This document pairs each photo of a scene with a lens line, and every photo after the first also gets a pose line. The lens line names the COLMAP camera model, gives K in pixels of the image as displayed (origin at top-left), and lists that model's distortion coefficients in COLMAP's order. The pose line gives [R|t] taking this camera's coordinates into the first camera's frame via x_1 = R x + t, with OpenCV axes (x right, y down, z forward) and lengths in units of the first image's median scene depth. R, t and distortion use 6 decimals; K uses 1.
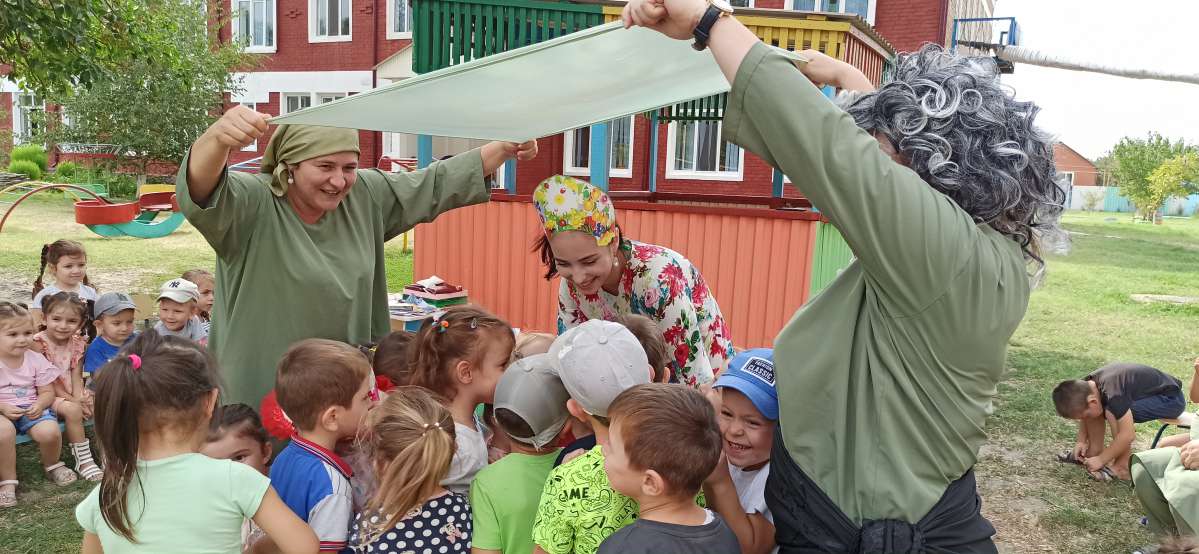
lens RADIAL K [[875.6, 0, 601.5], [0, 875.6, 276.9], [0, 0, 1]] dist [0.044411, -0.038444]
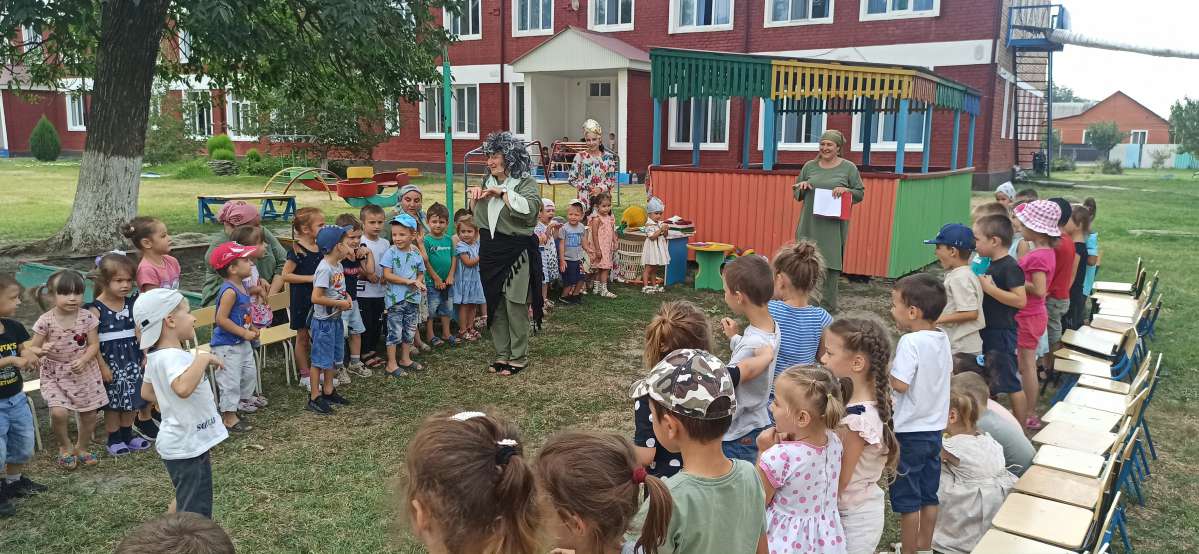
lens RADIAL K [[875.6, 0, 601.8], [0, 875.6, 280.6], [0, 0, 1]] dist [0.044411, -0.038444]
pose [[0.997237, -0.016131, -0.072512, -0.065903], [0.018796, 0.999167, 0.036218, 0.019355], [0.071867, -0.037481, 0.996710, -0.241387]]
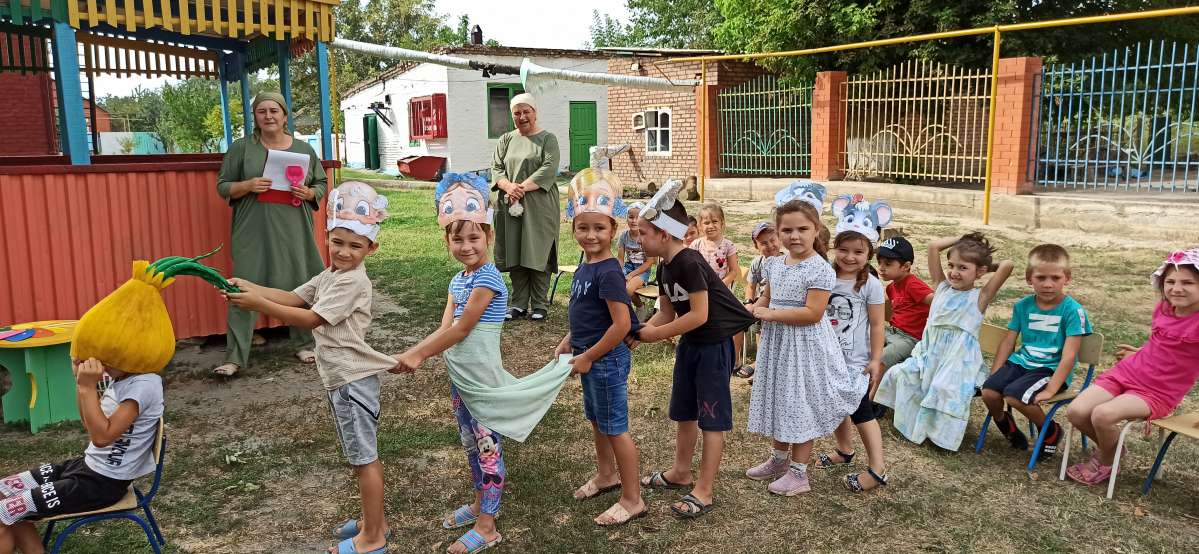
lens RADIAL K [[875.6, 0, 595.9], [0, 875.6, 271.7], [0, 0, 1]] dist [0.044411, -0.038444]
pose [[0.507577, -0.177786, 0.843065, -0.163244], [0.131464, 0.983003, 0.128147, -0.008866], [-0.851518, 0.045788, 0.522322, 0.028040]]
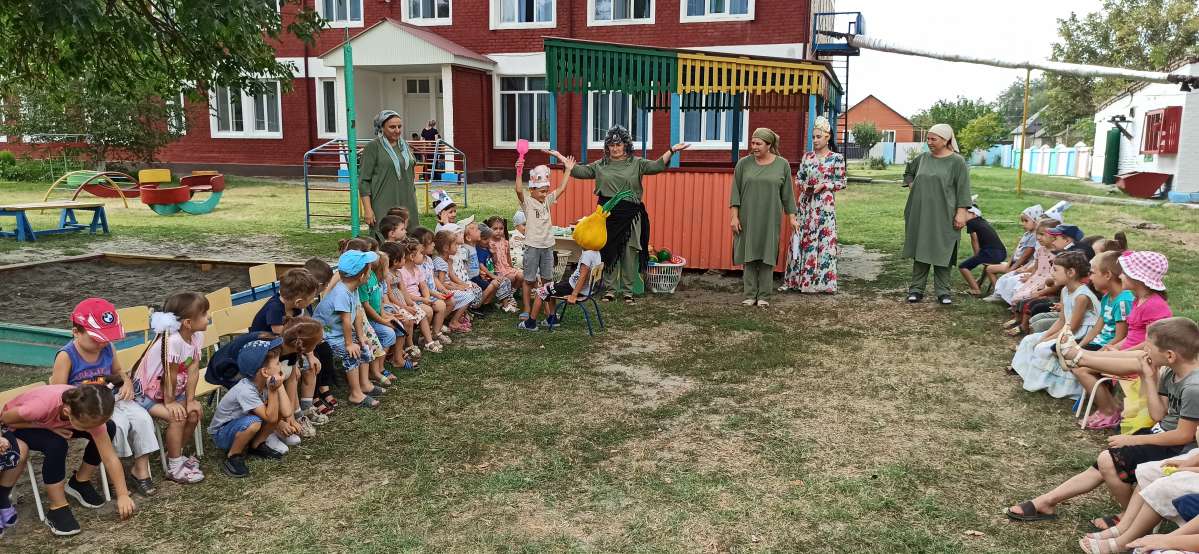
lens RADIAL K [[875.6, 0, 597.2], [0, 875.6, 272.2], [0, 0, 1]] dist [0.044411, -0.038444]
pose [[0.985030, -0.055955, 0.163046, -0.137467], [0.050920, 0.998093, 0.034901, 0.014596], [-0.164688, -0.026076, 0.986001, -0.200617]]
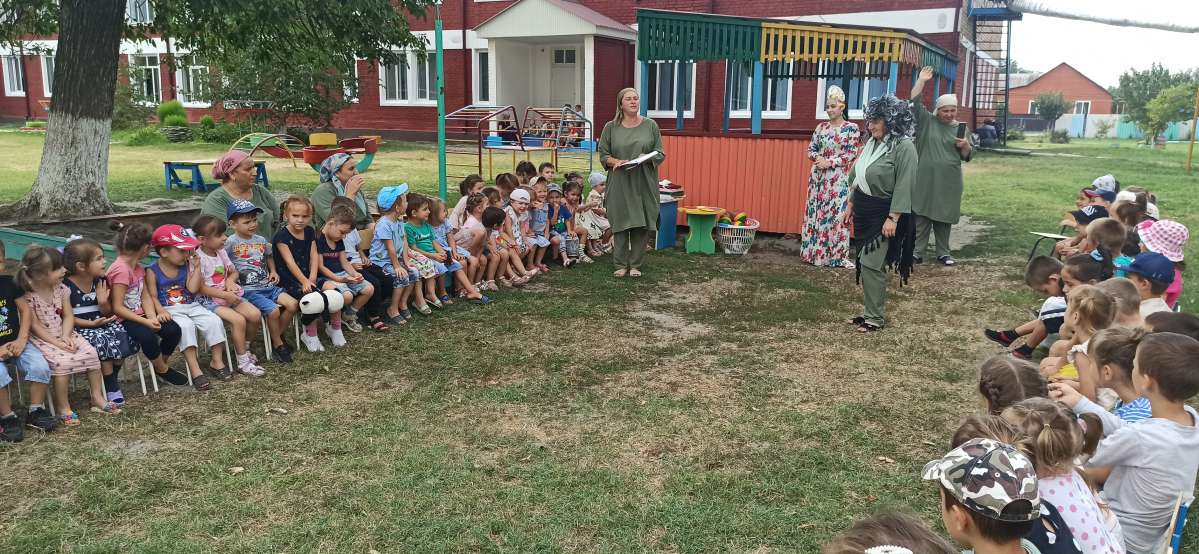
lens RADIAL K [[875.6, 0, 601.3], [0, 875.6, 274.8], [0, 0, 1]] dist [0.044411, -0.038444]
pose [[0.999571, -0.021084, -0.020335, -0.088940], [0.022346, 0.997702, 0.063964, 0.022923], [0.018939, -0.064391, 0.997745, -0.239293]]
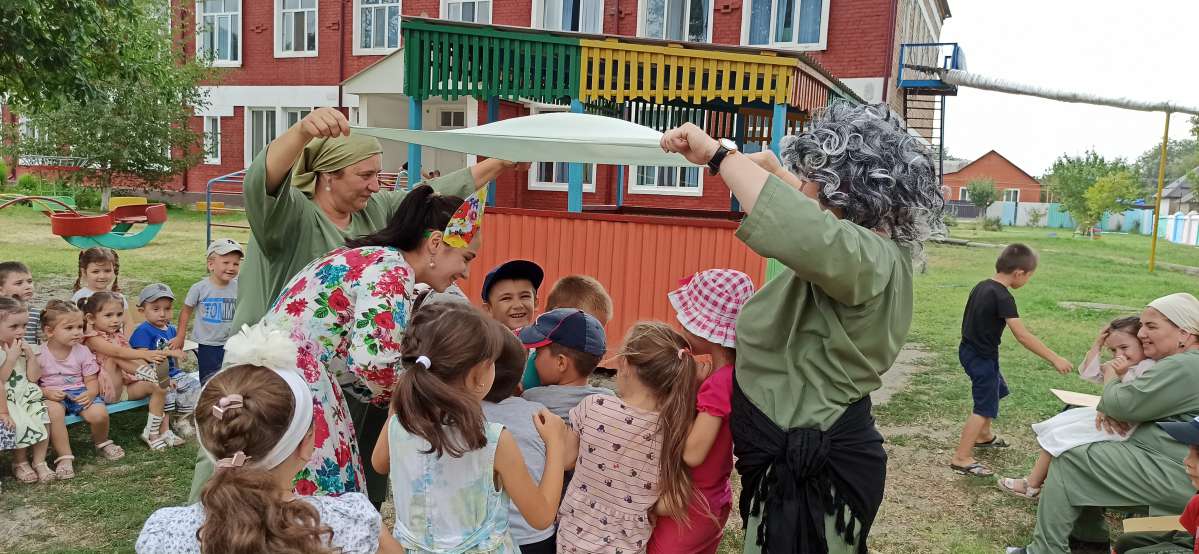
lens RADIAL K [[875.6, 0, 601.6], [0, 875.6, 277.0], [0, 0, 1]] dist [0.044411, -0.038444]
pose [[0.998953, -0.000226, 0.045739, -0.006613], [0.000986, 0.999862, -0.016592, 0.003883], [-0.045729, 0.016620, 0.998816, -0.033392]]
